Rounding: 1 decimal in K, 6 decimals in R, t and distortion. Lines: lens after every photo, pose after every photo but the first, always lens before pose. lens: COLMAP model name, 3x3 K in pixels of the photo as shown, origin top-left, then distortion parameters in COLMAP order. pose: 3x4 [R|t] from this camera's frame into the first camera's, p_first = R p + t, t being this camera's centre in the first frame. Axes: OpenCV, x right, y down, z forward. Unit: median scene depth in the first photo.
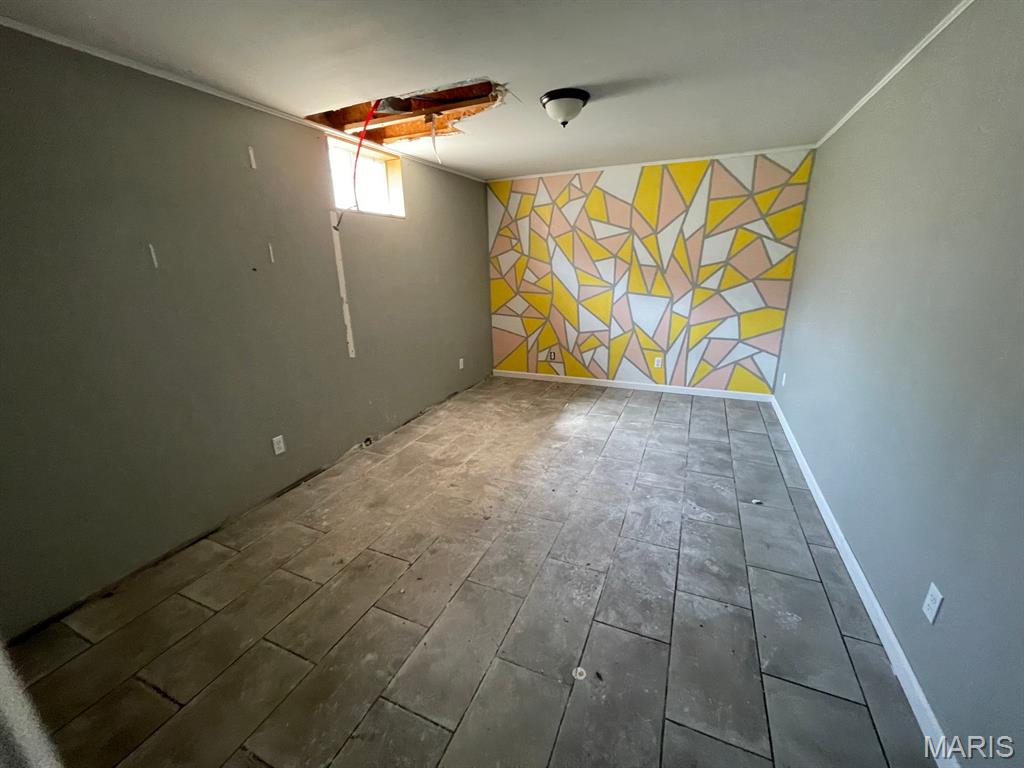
lens RADIAL K [[413.1, 0, 511.9], [0, 413.1, 384.7], [0, 0, 1]] dist [-0.001502, 0.001431]
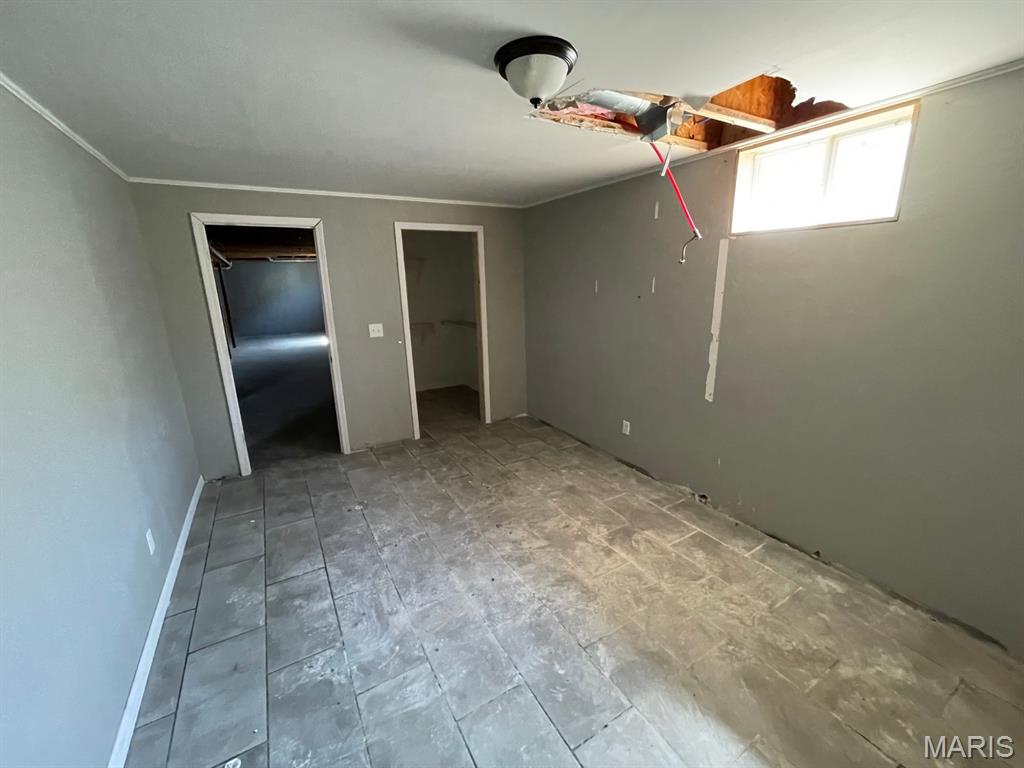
lens RADIAL K [[413.1, 0, 510.5], [0, 413.1, 384.8], [0, 0, 1]] dist [-0.001502, 0.001431]
pose [[-0.579612, 0.243032, -0.777808, 0.643434], [-0.201076, 0.882323, 0.425528, -0.462090], [0.789695, 0.403039, -0.462537, 1.266013]]
